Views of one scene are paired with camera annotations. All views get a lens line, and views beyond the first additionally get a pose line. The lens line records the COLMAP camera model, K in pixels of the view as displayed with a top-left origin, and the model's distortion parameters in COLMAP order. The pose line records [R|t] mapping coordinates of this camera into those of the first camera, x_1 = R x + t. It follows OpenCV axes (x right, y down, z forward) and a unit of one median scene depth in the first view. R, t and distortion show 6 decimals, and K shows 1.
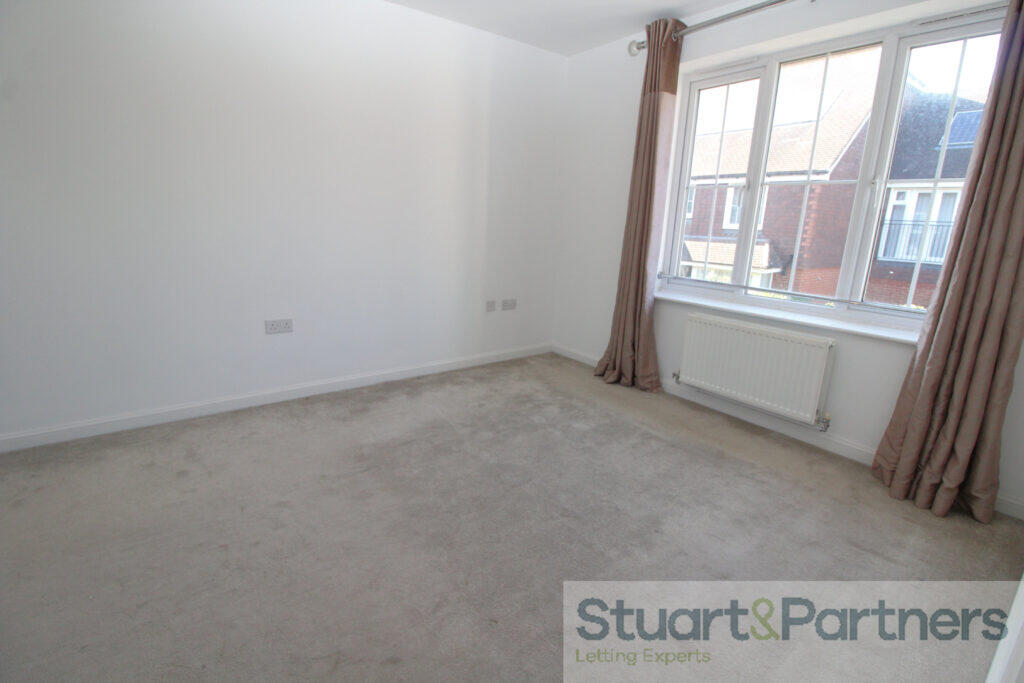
lens RADIAL K [[471.0, 0, 509.2], [0, 471.0, 328.2], [0, 0, 1]] dist [-0.024307, -0.000380]
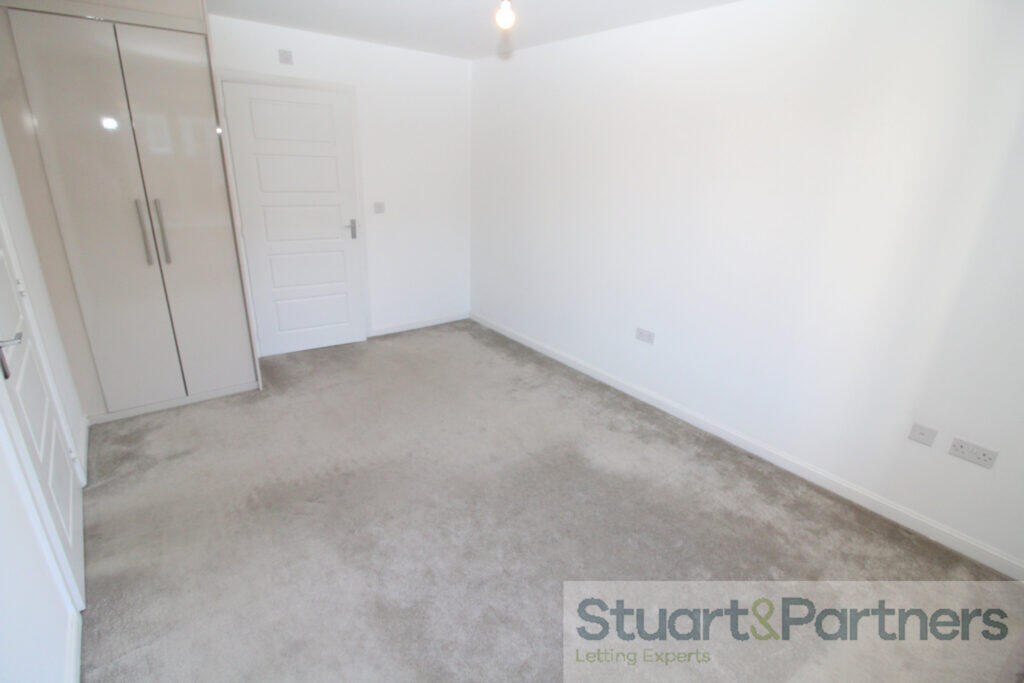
lens RADIAL K [[471.0, 0, 509.2], [0, 471.0, 328.2], [0, 0, 1]] dist [-0.024307, -0.000380]
pose [[0.013596, 0.295414, -0.955273, 0.548613], [-0.255879, 0.924578, 0.282280, -0.238414], [0.966613, 0.240597, 0.088161, 0.522773]]
